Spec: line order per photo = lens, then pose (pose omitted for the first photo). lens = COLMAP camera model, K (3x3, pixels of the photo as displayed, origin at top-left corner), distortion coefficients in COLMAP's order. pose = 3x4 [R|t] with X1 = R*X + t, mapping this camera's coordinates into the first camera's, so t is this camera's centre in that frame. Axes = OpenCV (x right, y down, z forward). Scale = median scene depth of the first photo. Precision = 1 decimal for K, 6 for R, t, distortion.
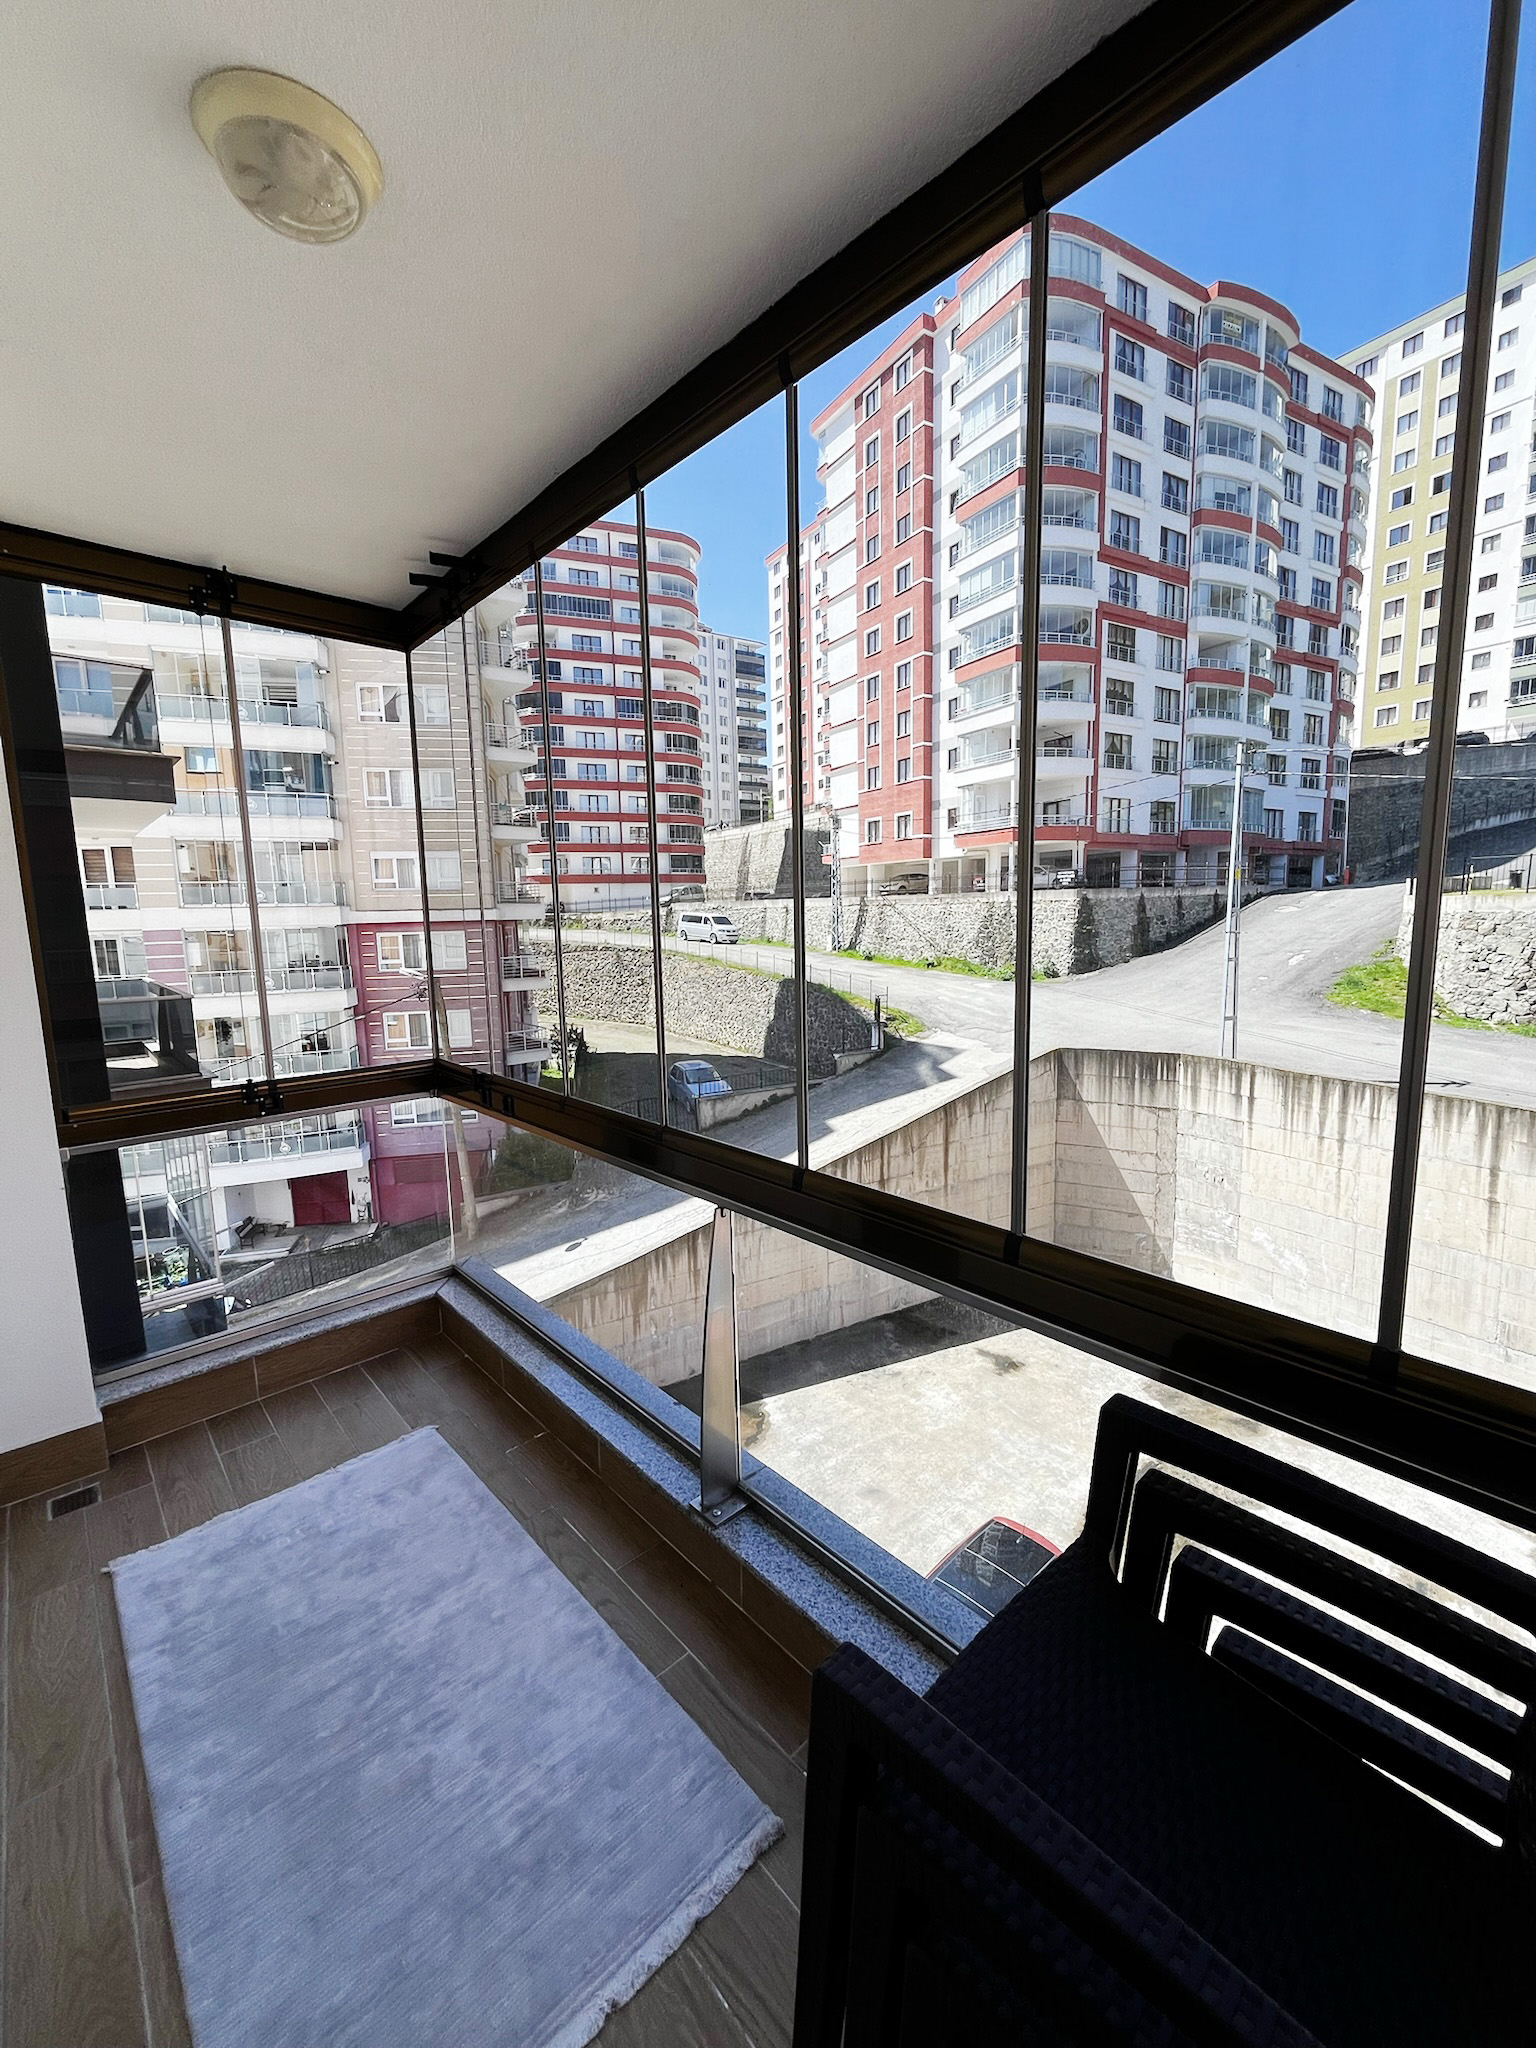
lens RADIAL K [[830.7, 0, 774.0], [0, 830.7, 1025.3], [0, 0, 1]] dist [-0.000414, -0.000719]
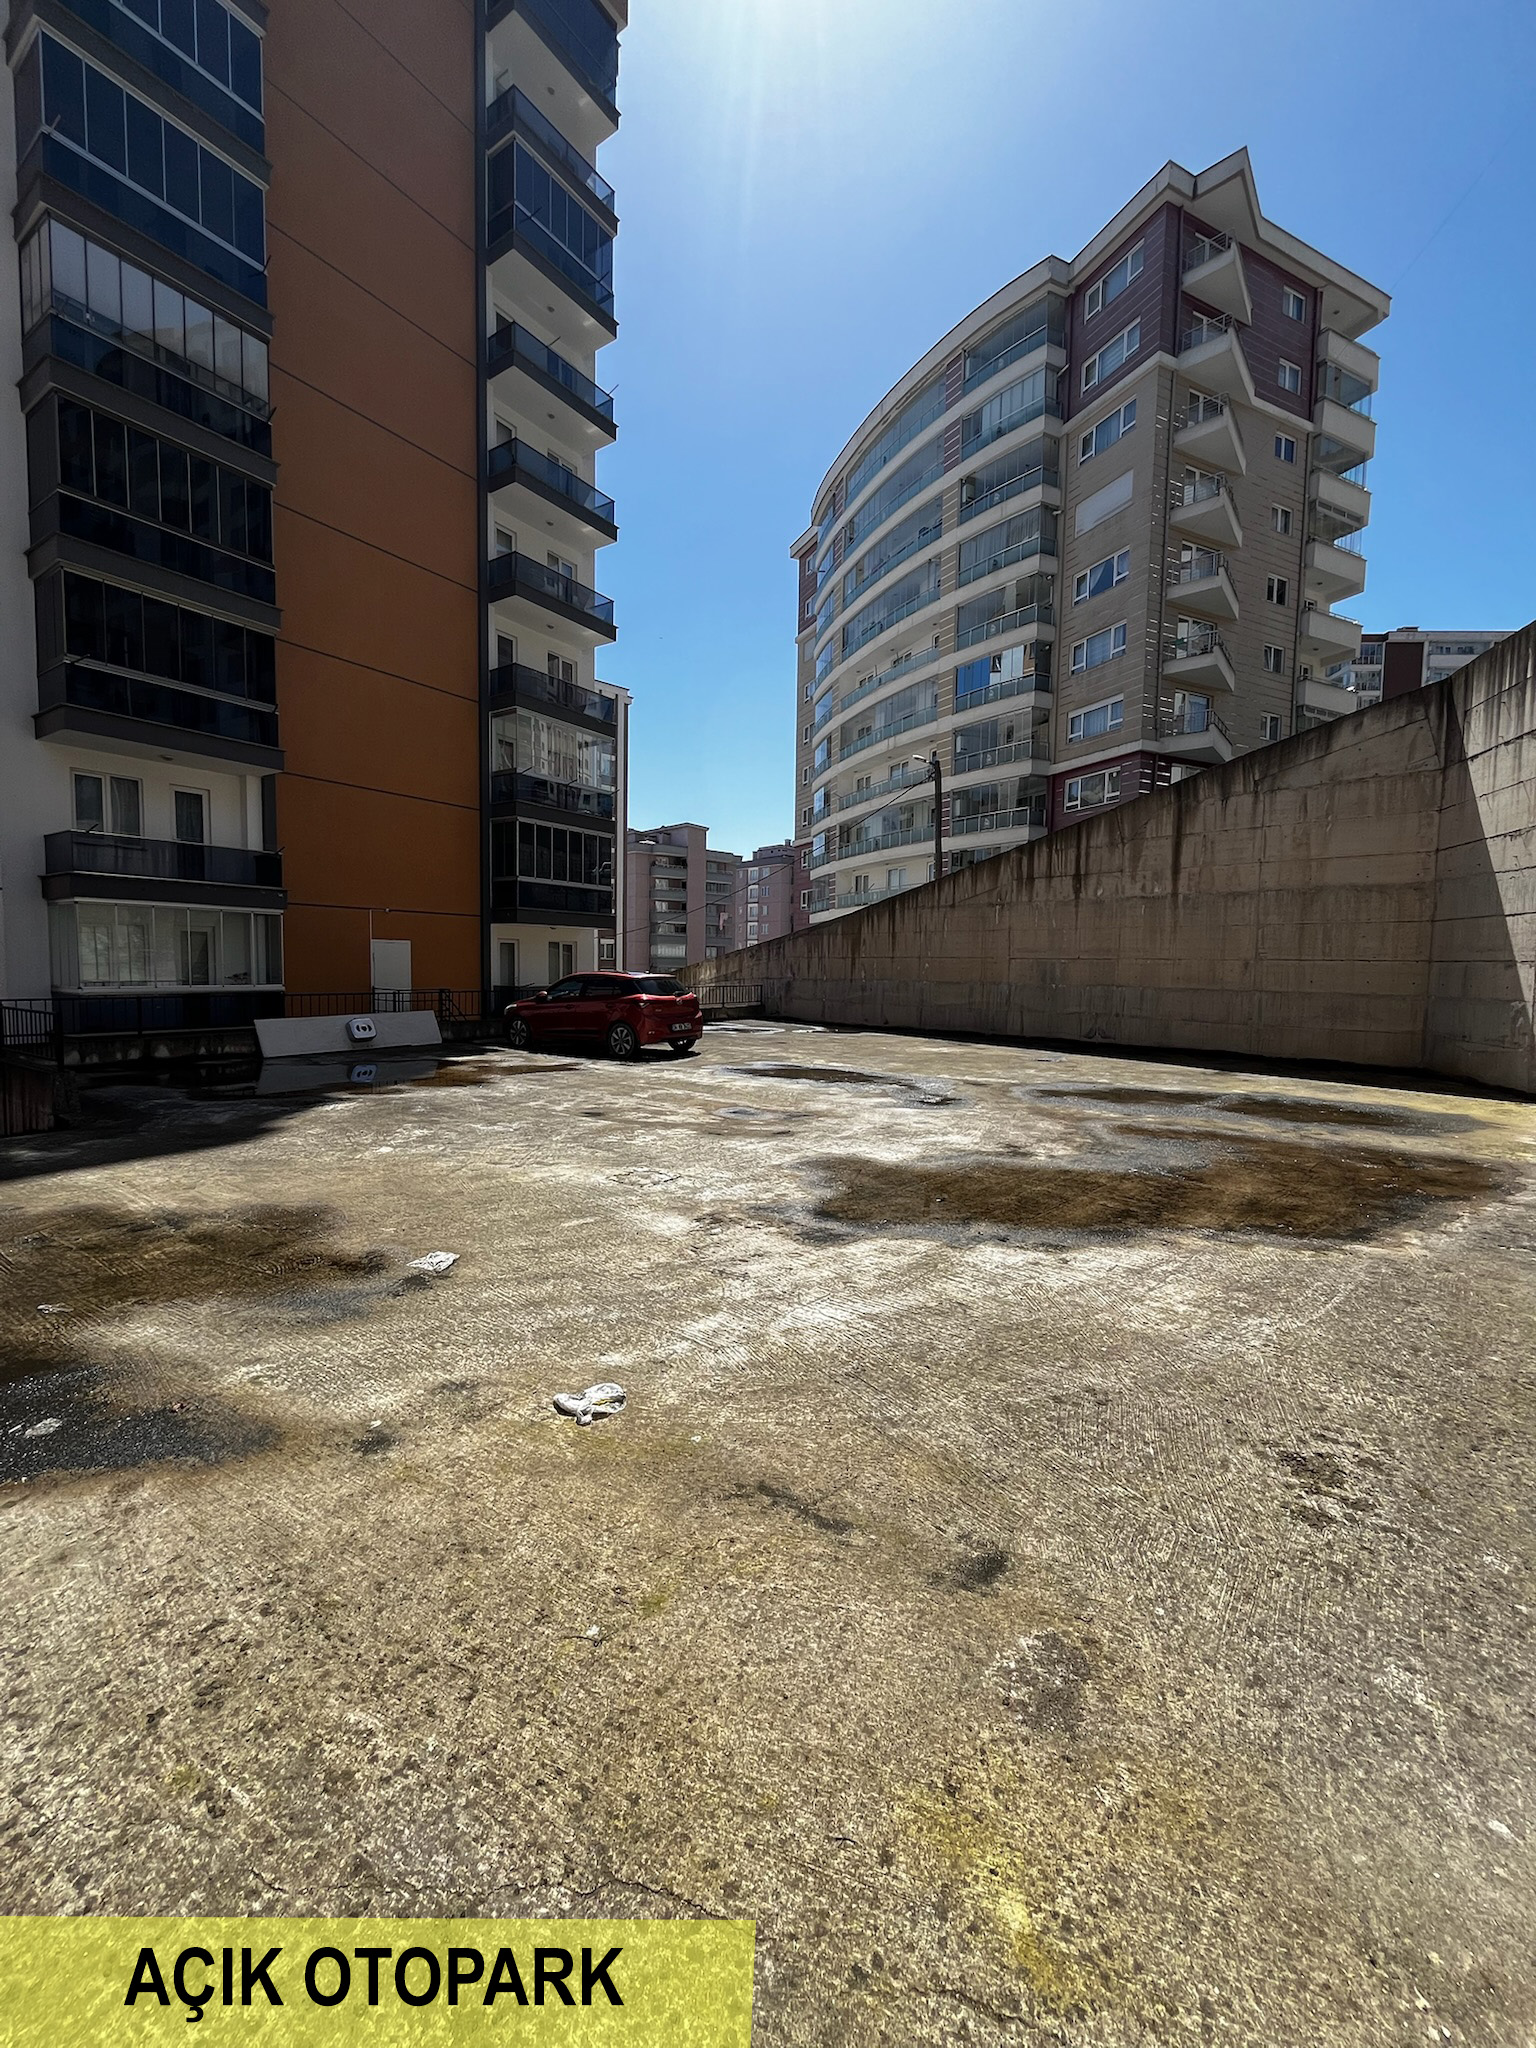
lens RADIAL K [[830.7, 0, 771.5], [0, 830.7, 1025.3], [0, 0, 1]] dist [-0.000414, -0.000719]
pose [[0.209971, 0.092058, -0.973364, 0.895676], [-0.159655, 0.985423, 0.058758, 0.331836], [0.964584, 0.143065, 0.221607, 0.507975]]
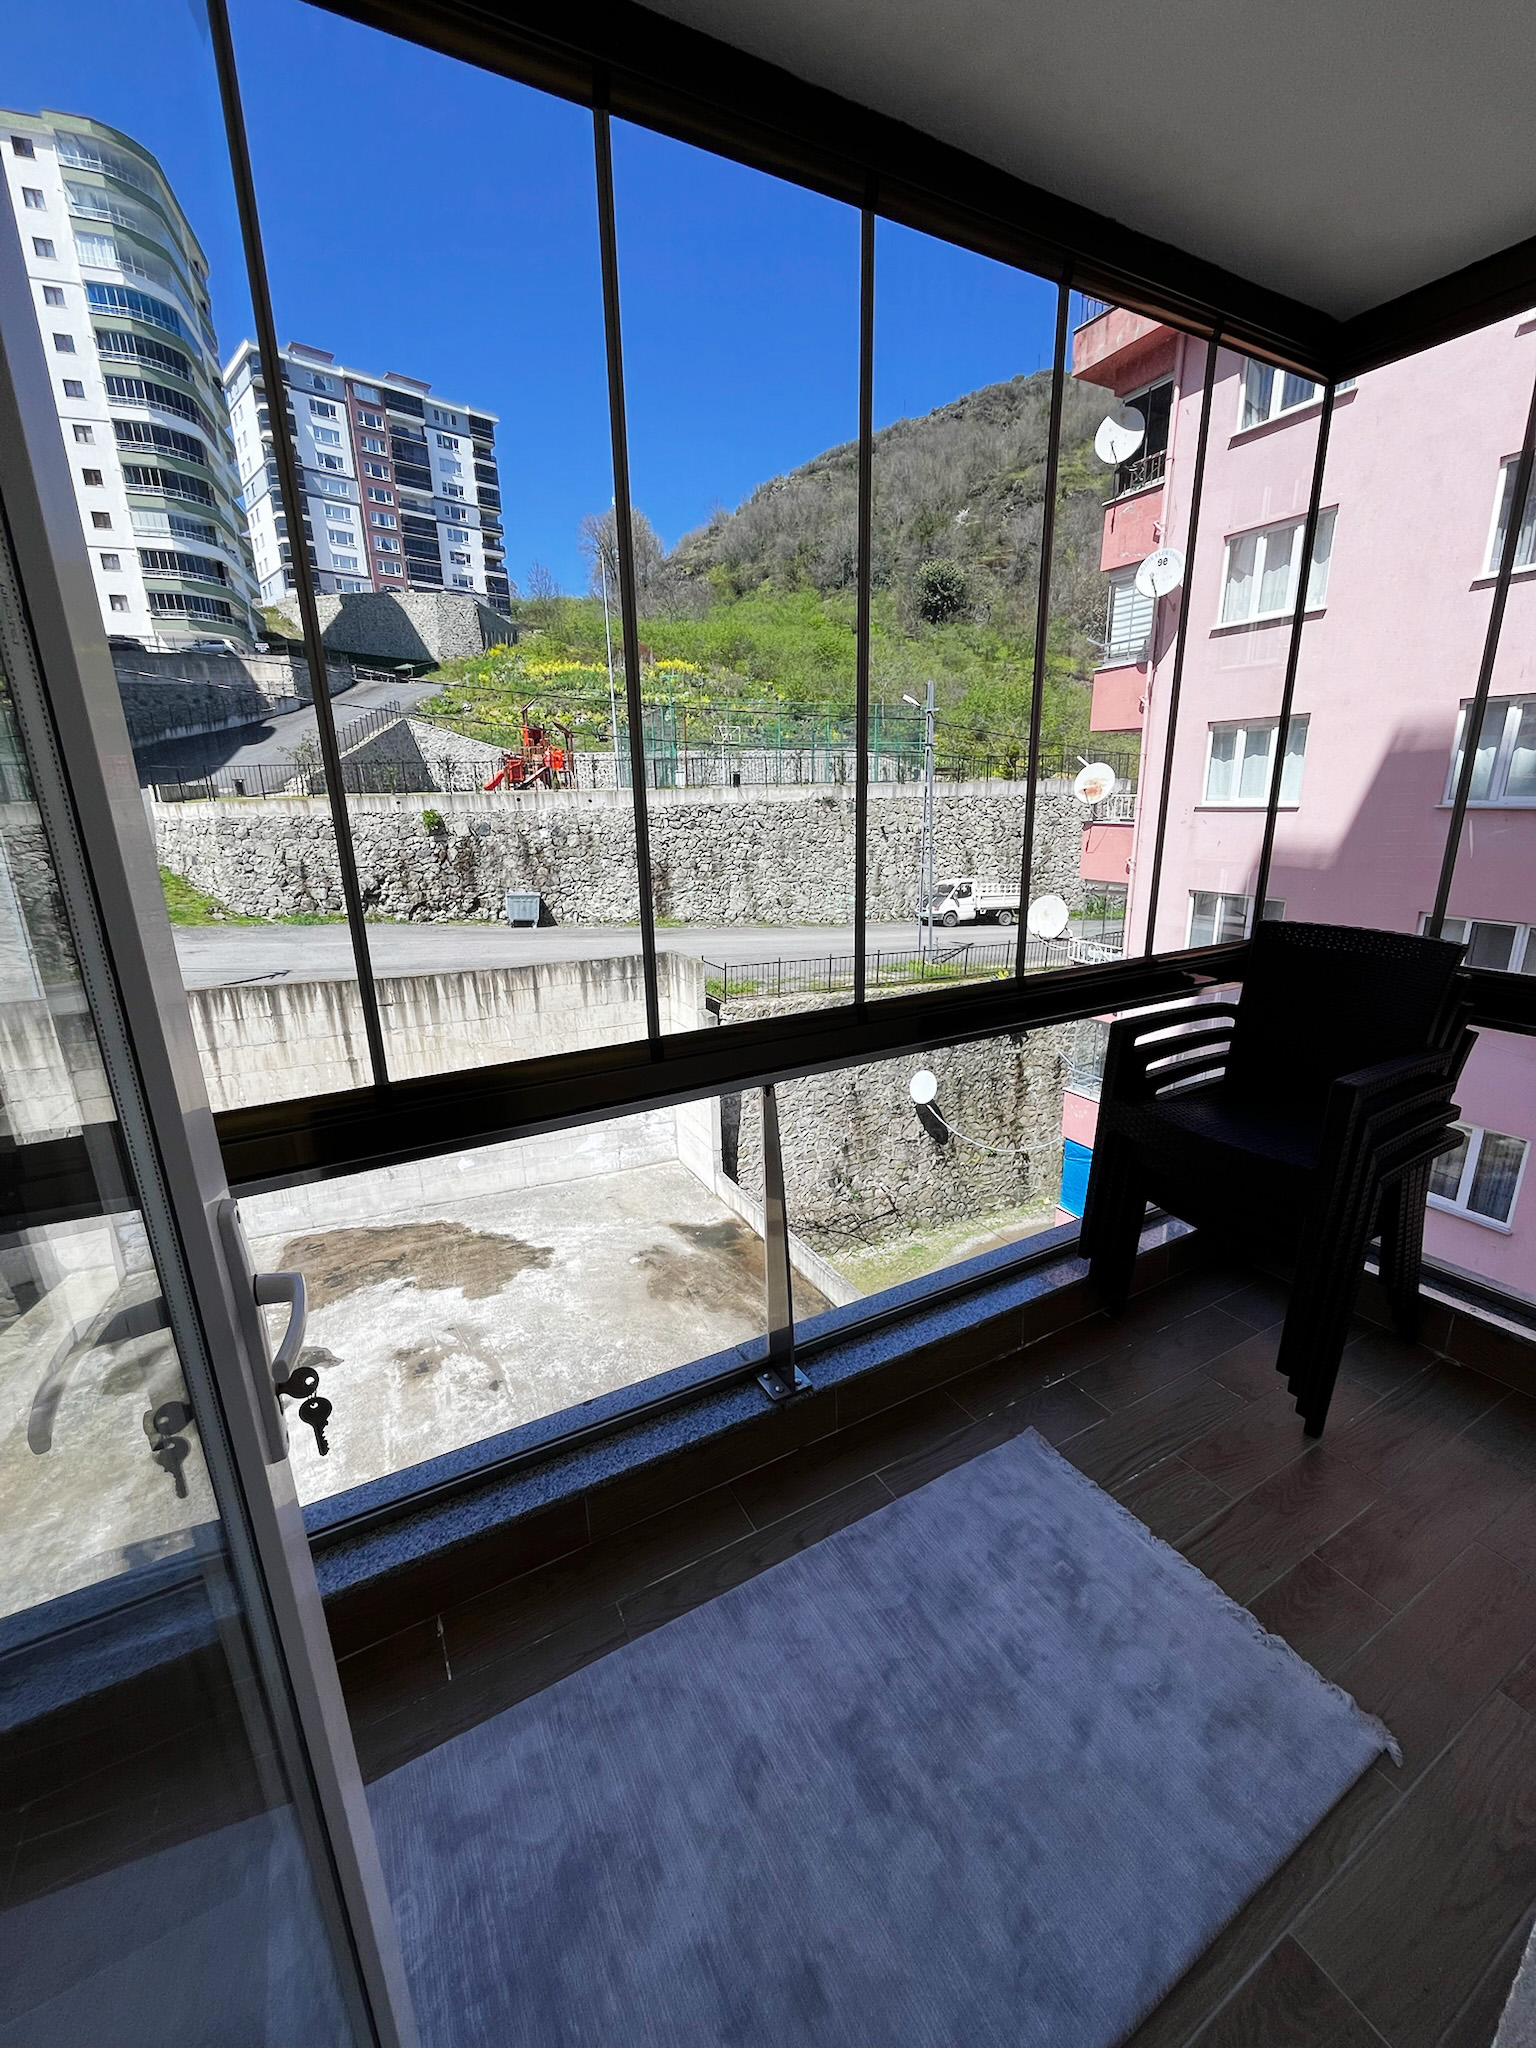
lens RADIAL K [[830.7, 0, 779.3], [0, 830.7, 1025.0], [0, 0, 1]] dist [-0.000414, -0.000719]
pose [[0.234765, -0.249836, 0.939397, -0.080806], [0.152137, 0.963940, 0.218343, -0.004543], [-0.960073, 0.091657, 0.264309, 0.063727]]
